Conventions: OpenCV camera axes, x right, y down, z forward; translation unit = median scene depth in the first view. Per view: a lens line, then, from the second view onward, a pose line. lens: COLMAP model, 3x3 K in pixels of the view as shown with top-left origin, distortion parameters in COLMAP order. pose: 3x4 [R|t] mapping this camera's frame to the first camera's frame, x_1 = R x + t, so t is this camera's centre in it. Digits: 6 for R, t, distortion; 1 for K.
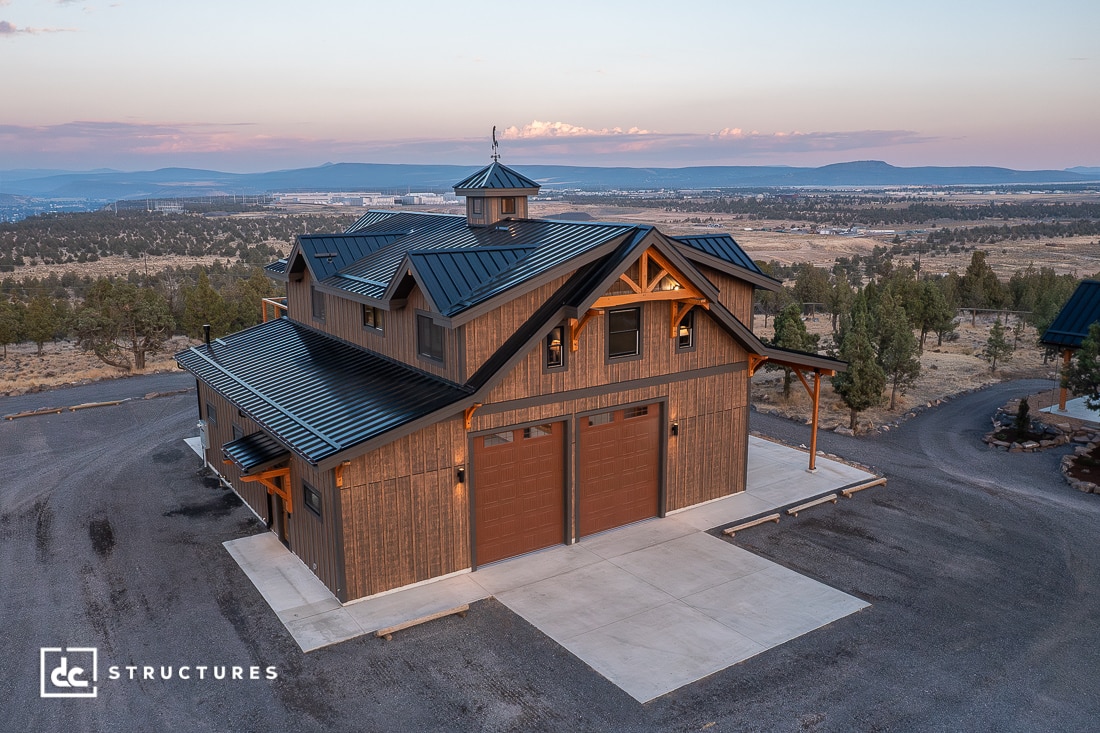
lens RADIAL K [[873.2, 0, 549.2], [0, 873.2, 365.5], [0, 0, 1]] dist [-0.006834, 0.003115]
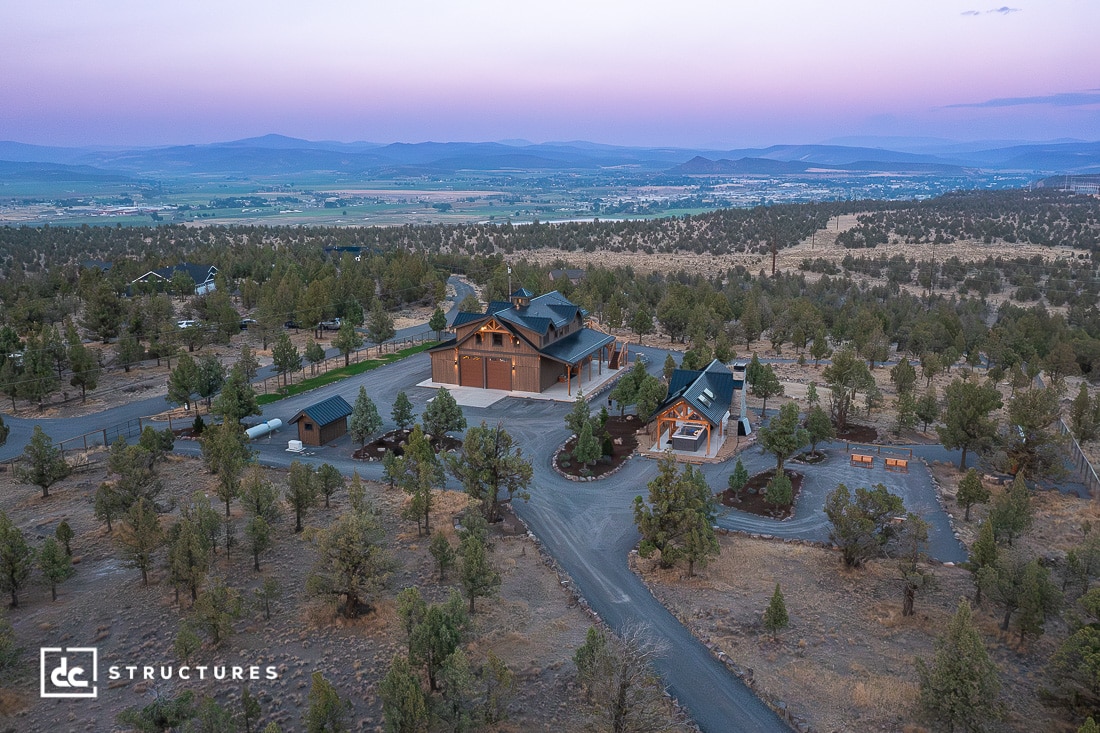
lens RADIAL K [[873.2, 0, 549.1], [0, 873.2, 366.9], [0, 0, 1]] dist [-0.006834, 0.003115]
pose [[0.567658, 0.197194, -0.799299, 3.674373], [-0.172964, 0.977787, 0.118391, -0.457914], [0.804890, 0.071045, 0.589156, -1.233959]]
